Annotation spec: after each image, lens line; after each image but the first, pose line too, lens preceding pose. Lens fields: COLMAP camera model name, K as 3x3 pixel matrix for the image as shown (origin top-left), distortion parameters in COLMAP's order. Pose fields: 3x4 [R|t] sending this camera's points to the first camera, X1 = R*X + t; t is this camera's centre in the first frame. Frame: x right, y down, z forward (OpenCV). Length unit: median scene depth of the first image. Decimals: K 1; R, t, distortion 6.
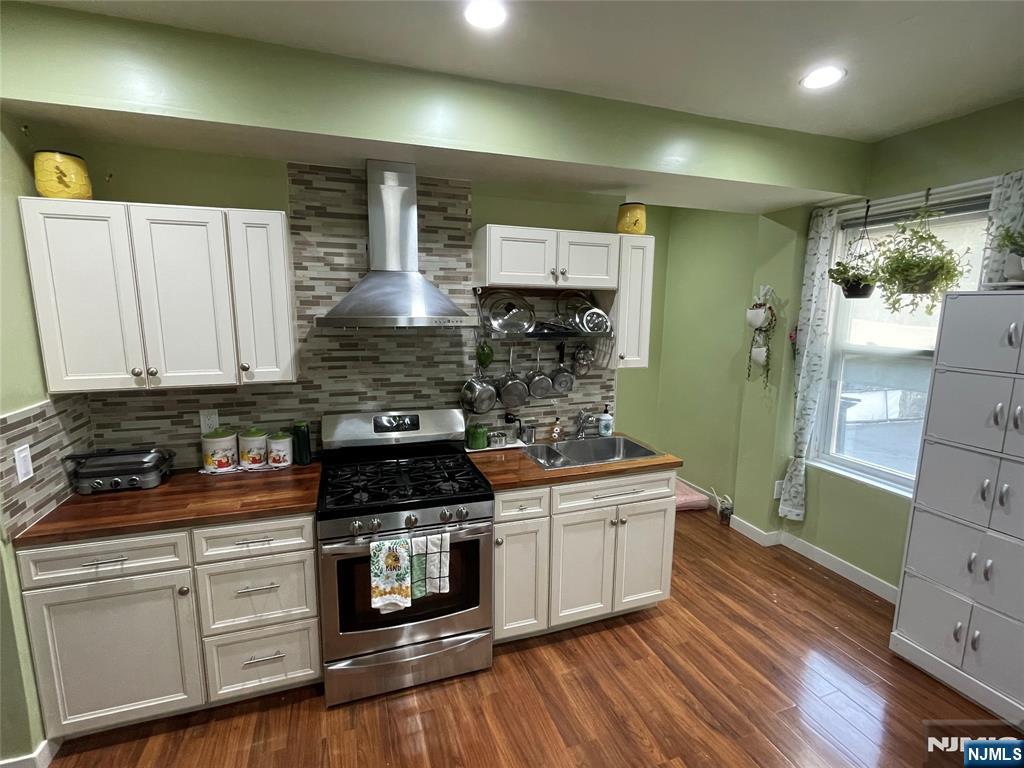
lens RADIAL K [[481.8, 0, 509.5], [0, 481.8, 381.1], [0, 0, 1]] dist [-0.000644, -0.000348]
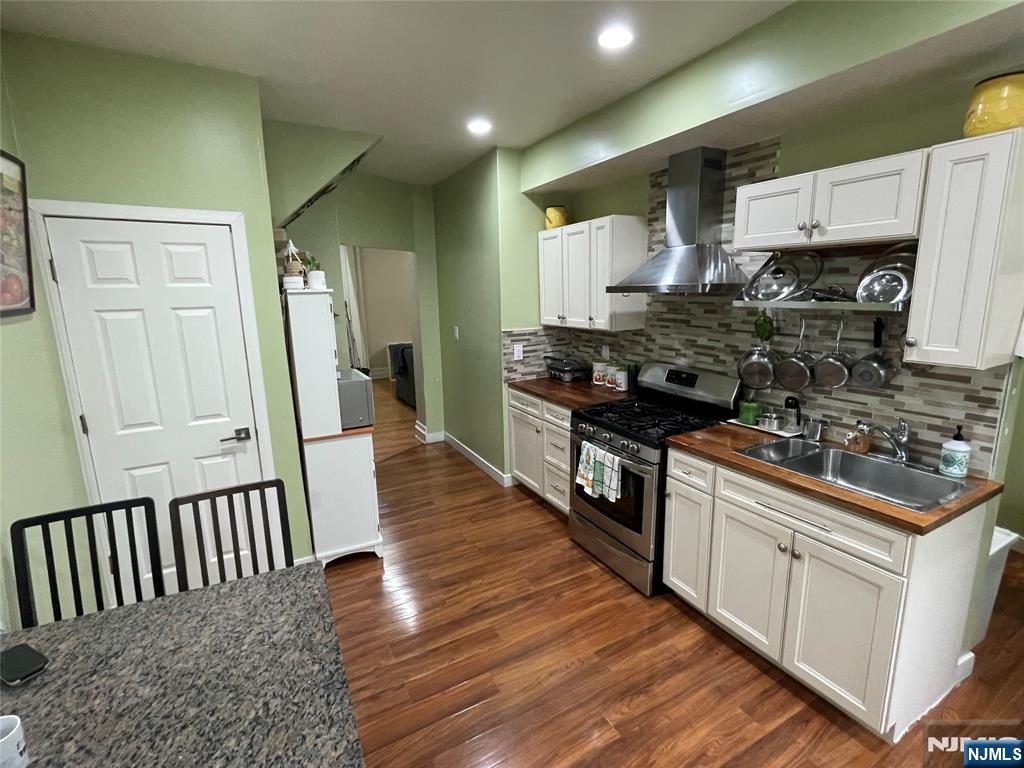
lens RADIAL K [[481.8, 0, 512.7], [0, 481.8, 382.7], [0, 0, 1]] dist [-0.000644, -0.000348]
pose [[0.153440, 0.179300, -0.971755, 0.878757], [-0.131109, 0.978400, 0.159824, -0.035589], [0.979422, 0.102883, 0.173634, 0.419664]]
